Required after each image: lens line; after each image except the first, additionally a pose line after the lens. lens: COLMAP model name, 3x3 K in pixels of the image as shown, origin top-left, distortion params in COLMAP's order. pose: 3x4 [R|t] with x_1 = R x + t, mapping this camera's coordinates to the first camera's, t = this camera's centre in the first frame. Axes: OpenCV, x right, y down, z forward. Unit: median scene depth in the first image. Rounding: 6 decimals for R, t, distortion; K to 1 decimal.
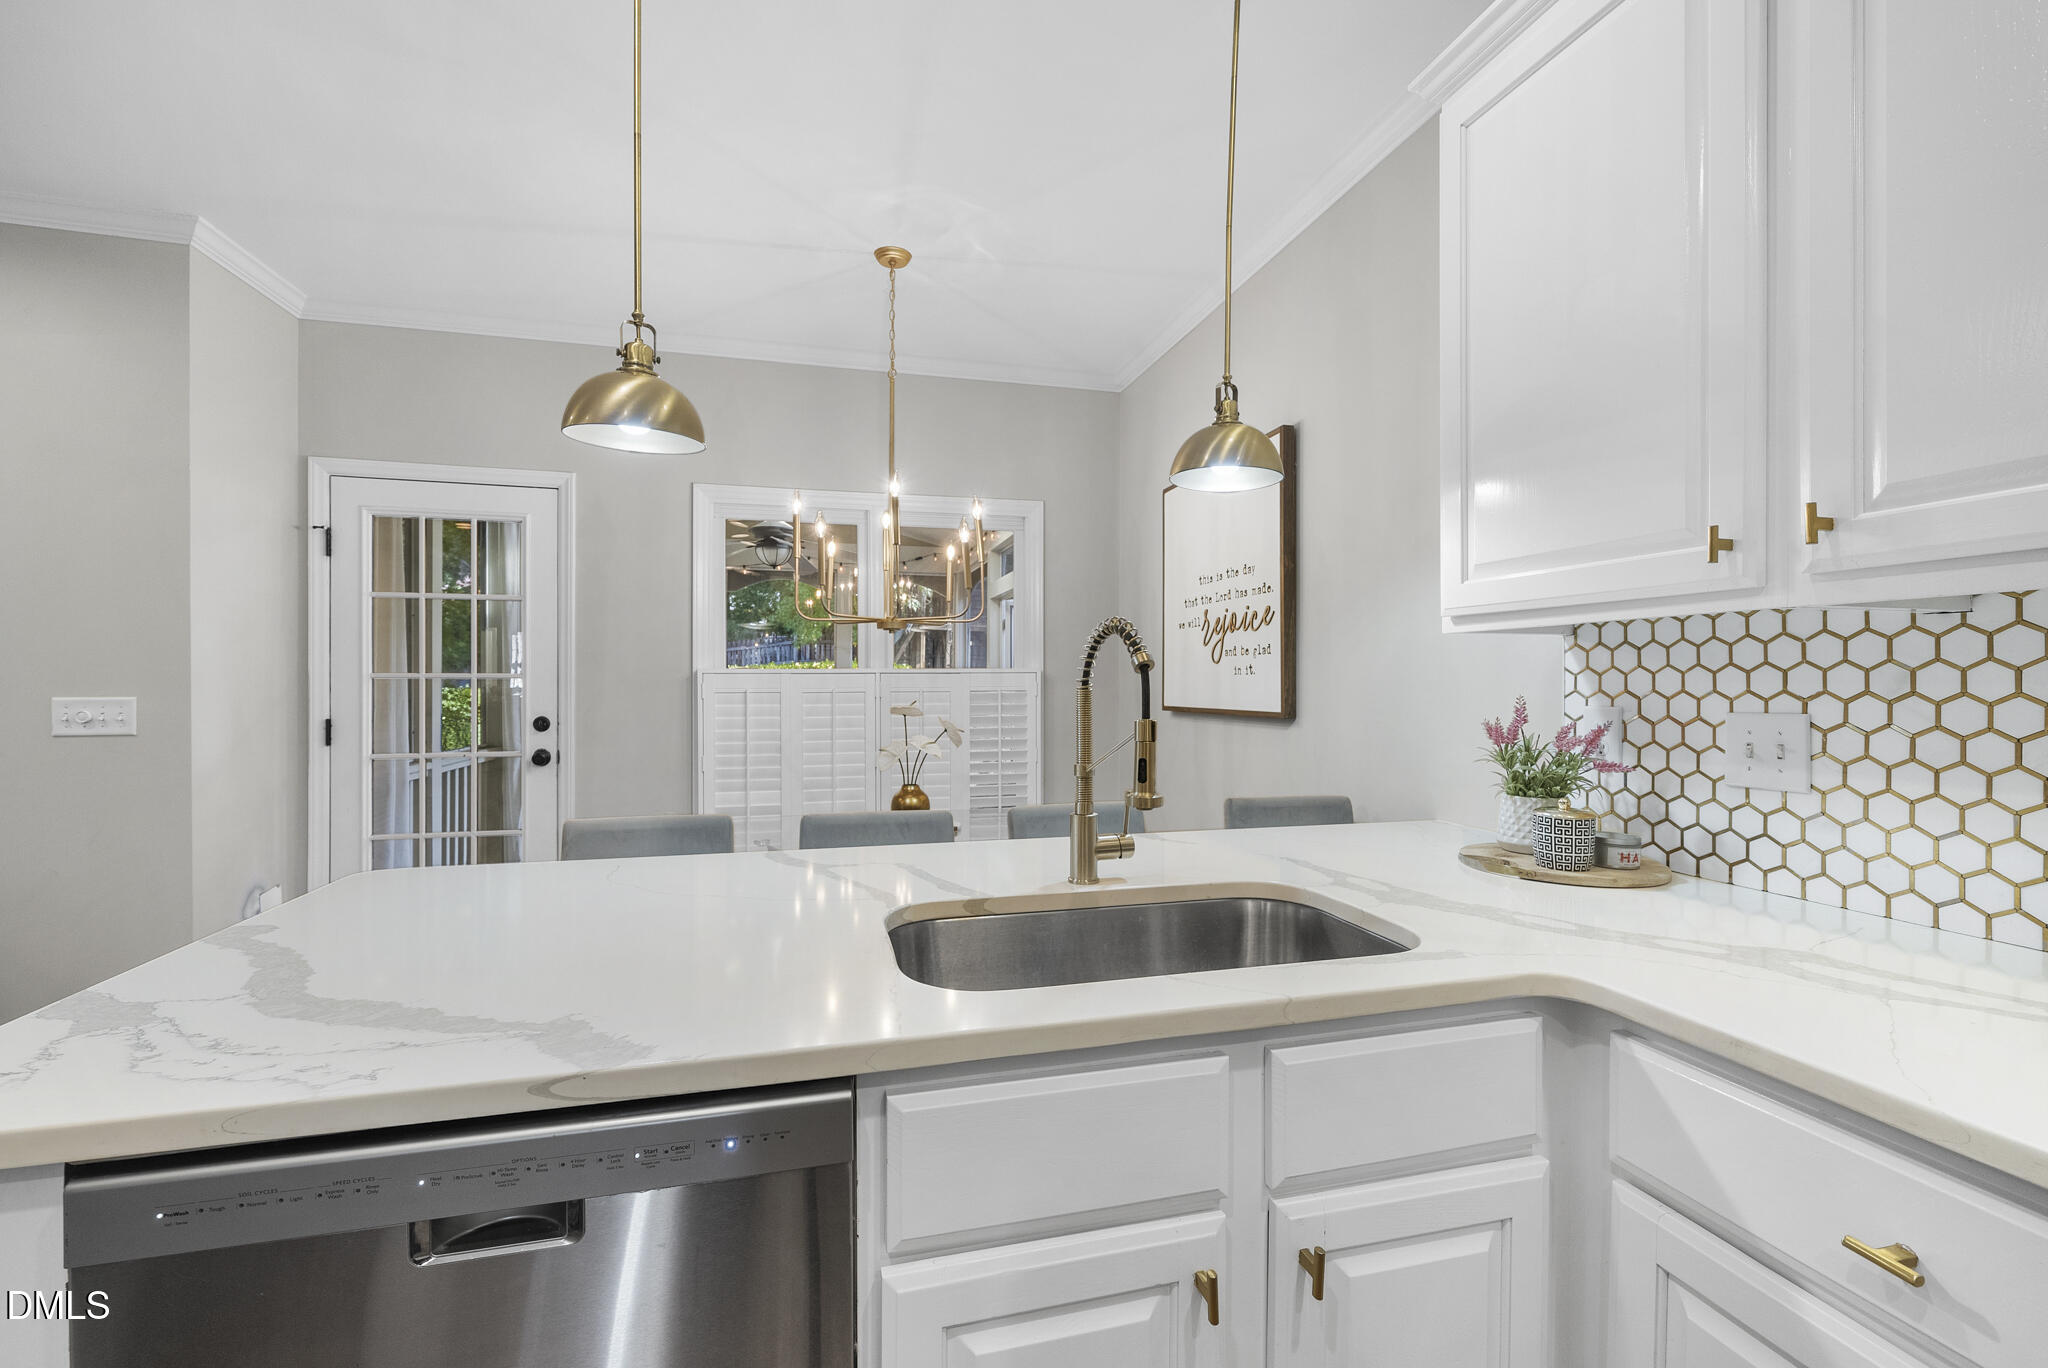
lens RADIAL K [[851.8, 0, 1020.2], [0, 851.8, 687.9], [0, 0, 1]] dist [-0.003729, 0.000928]
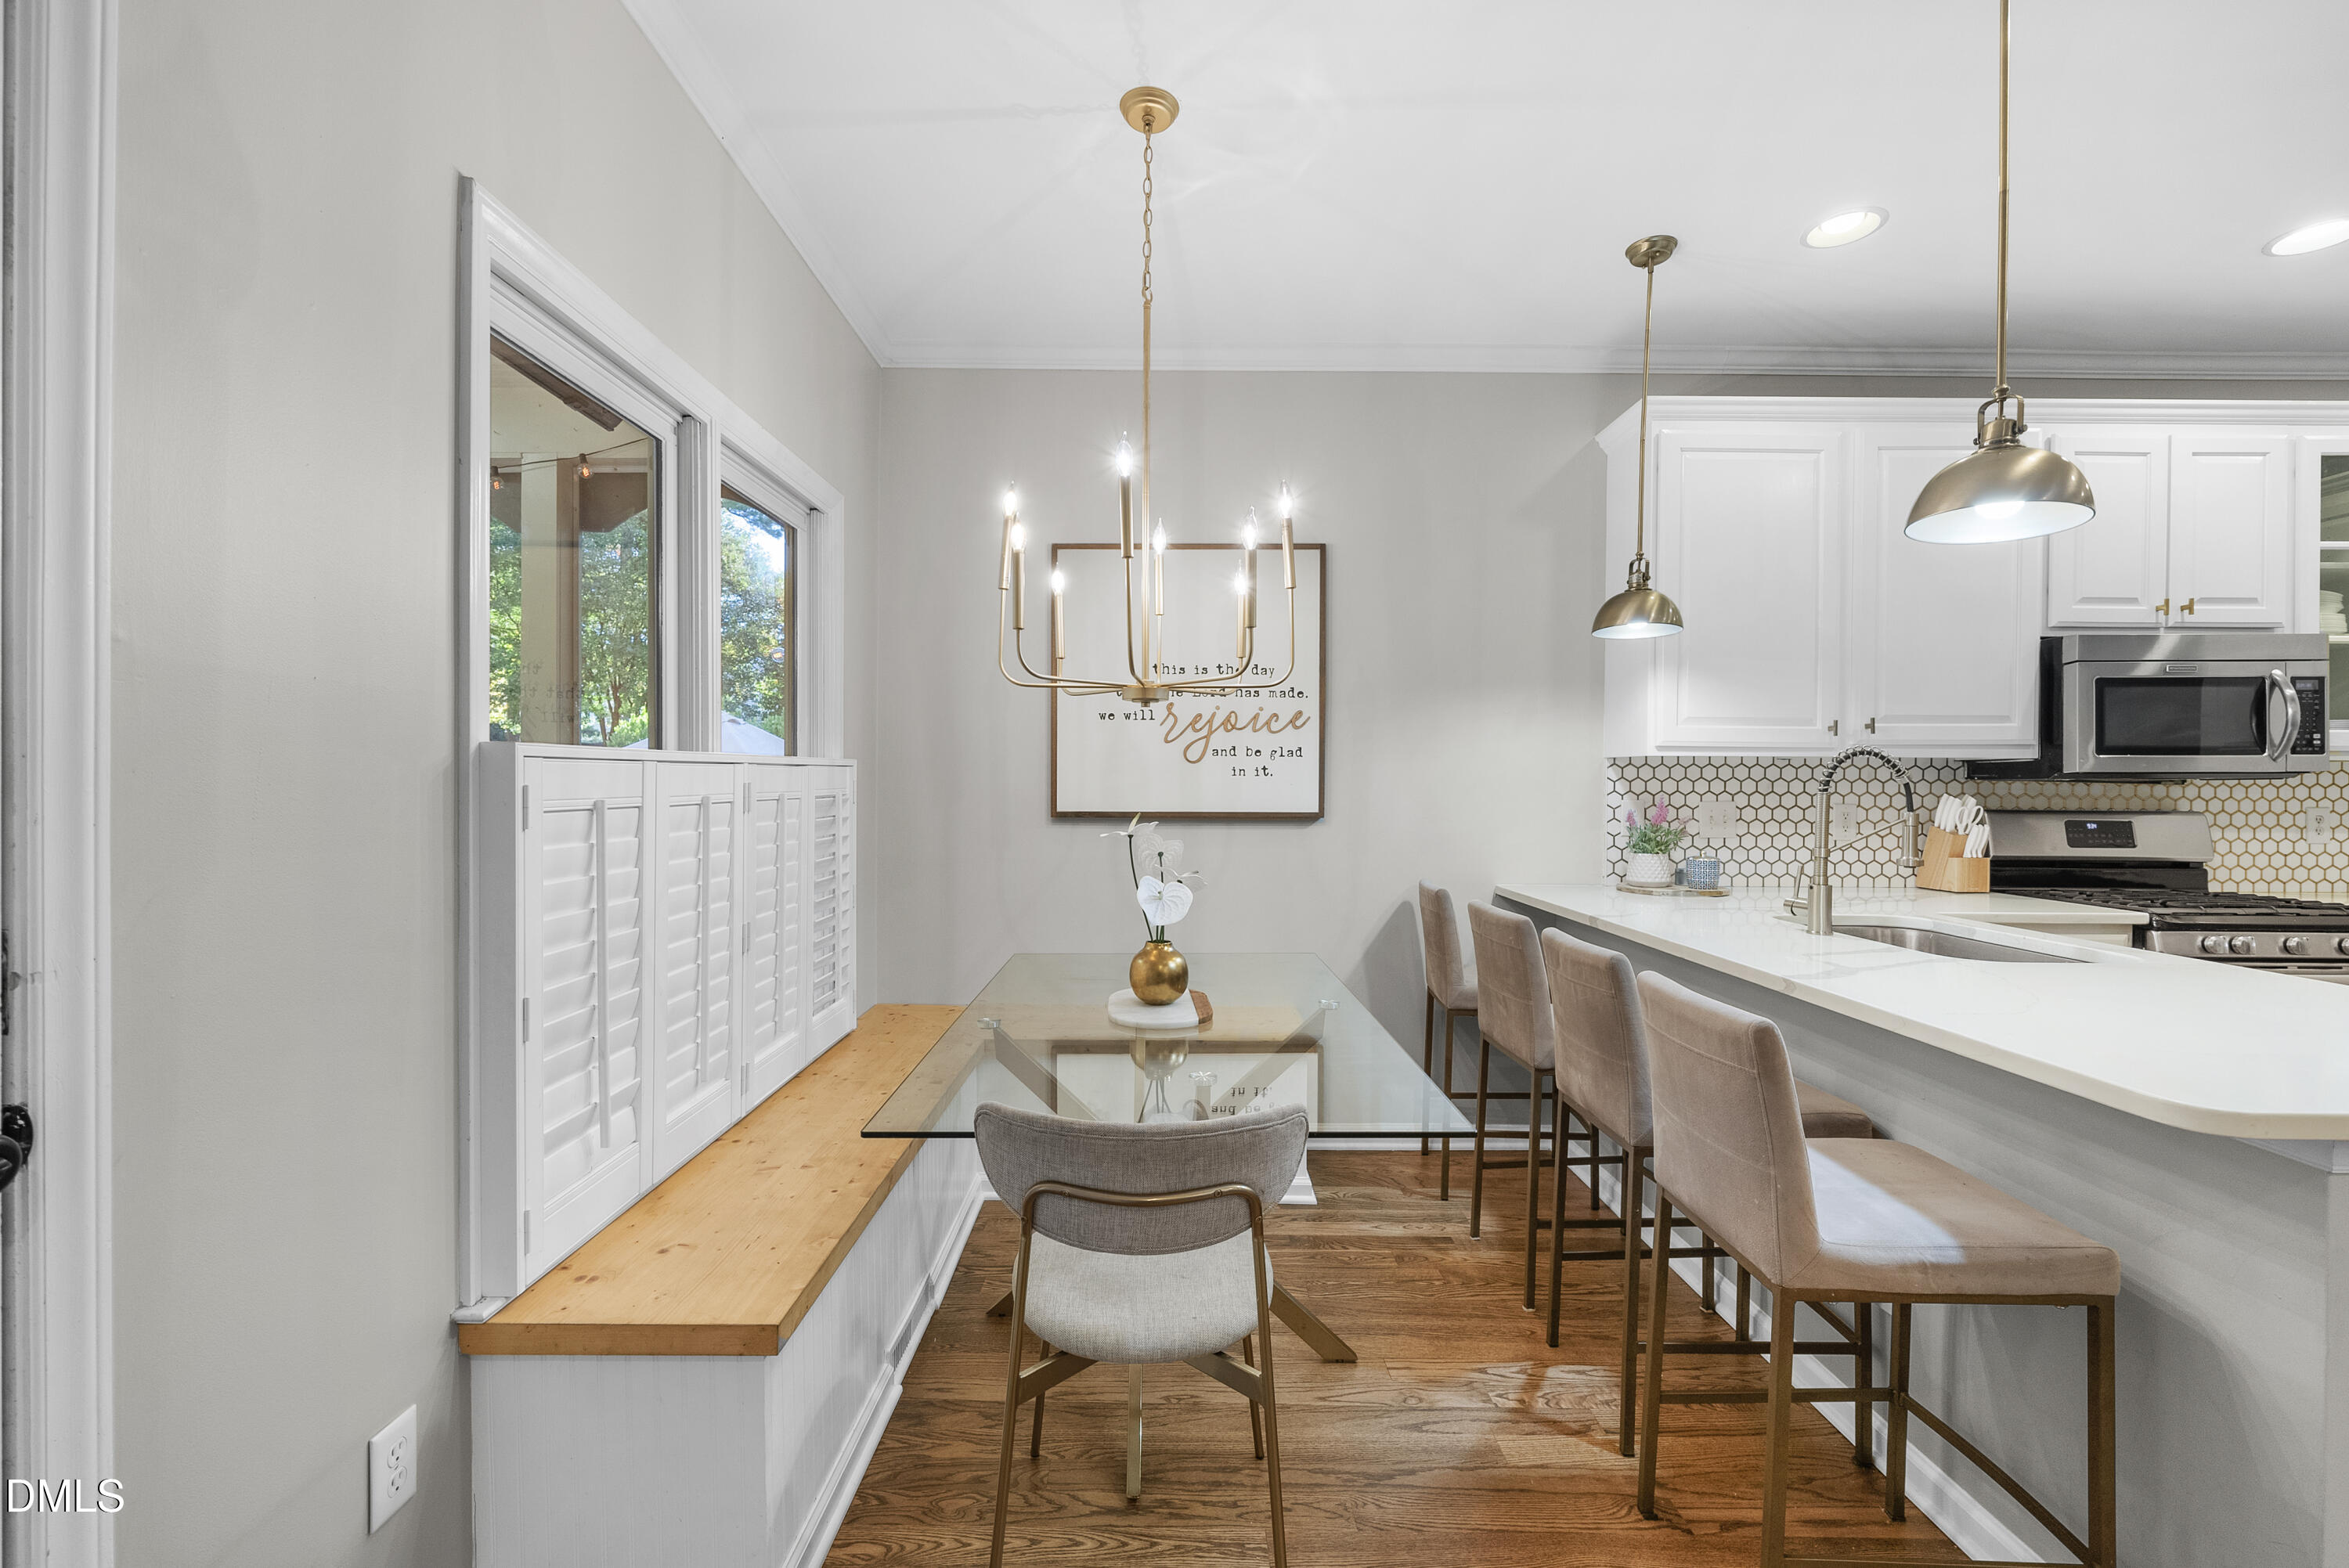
lens RADIAL K [[976.9, 0, 1171.5], [0, 976.9, 794.0], [0, 0, 1]] dist [-0.003729, 0.000928]
pose [[0.254684, -0.012129, 0.966948, -1.922145], [-0.000445, 0.999920, 0.012660, -0.020155], [-0.967024, -0.003655, 0.254658, 1.803516]]
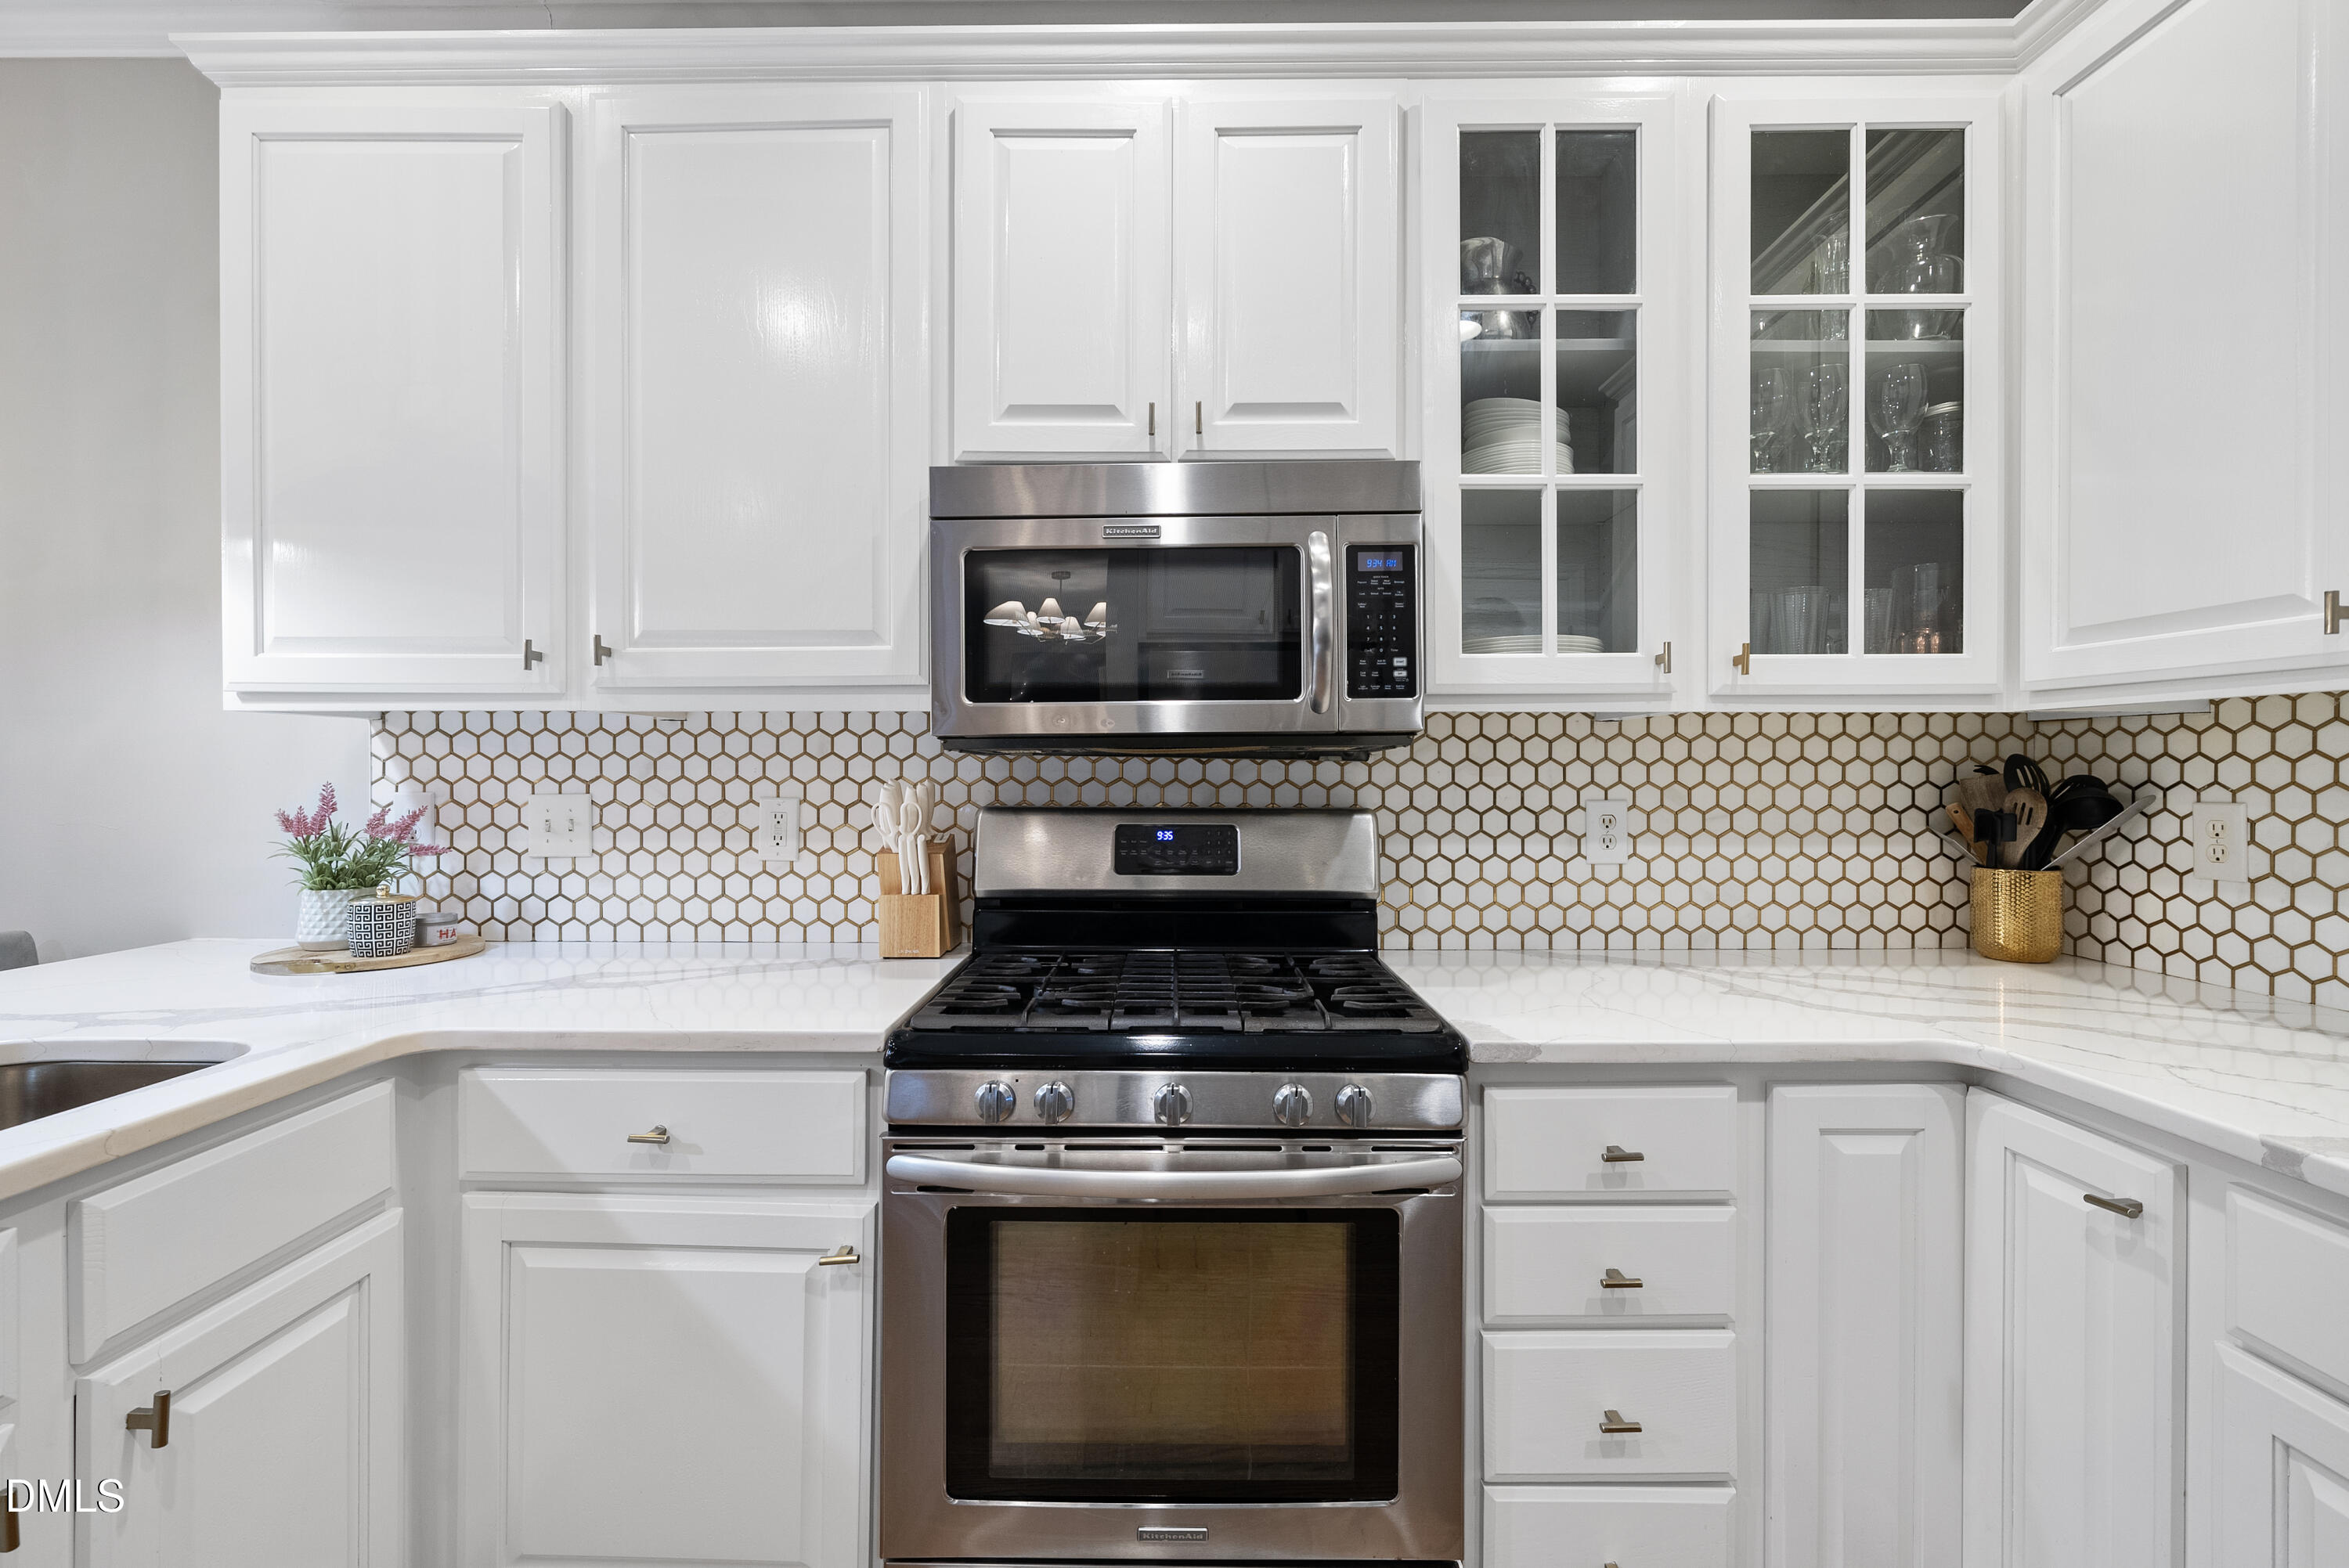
lens RADIAL K [[976.9, 0, 1168.2], [0, 976.9, 774.8], [0, 0, 1]] dist [-0.003729, 0.000928]
pose [[0.263034, -0.005228, 0.964772, -0.252060], [0.004178, 0.999982, 0.004280, -0.000193], [-0.964778, 0.002905, 0.263051, -0.216554]]
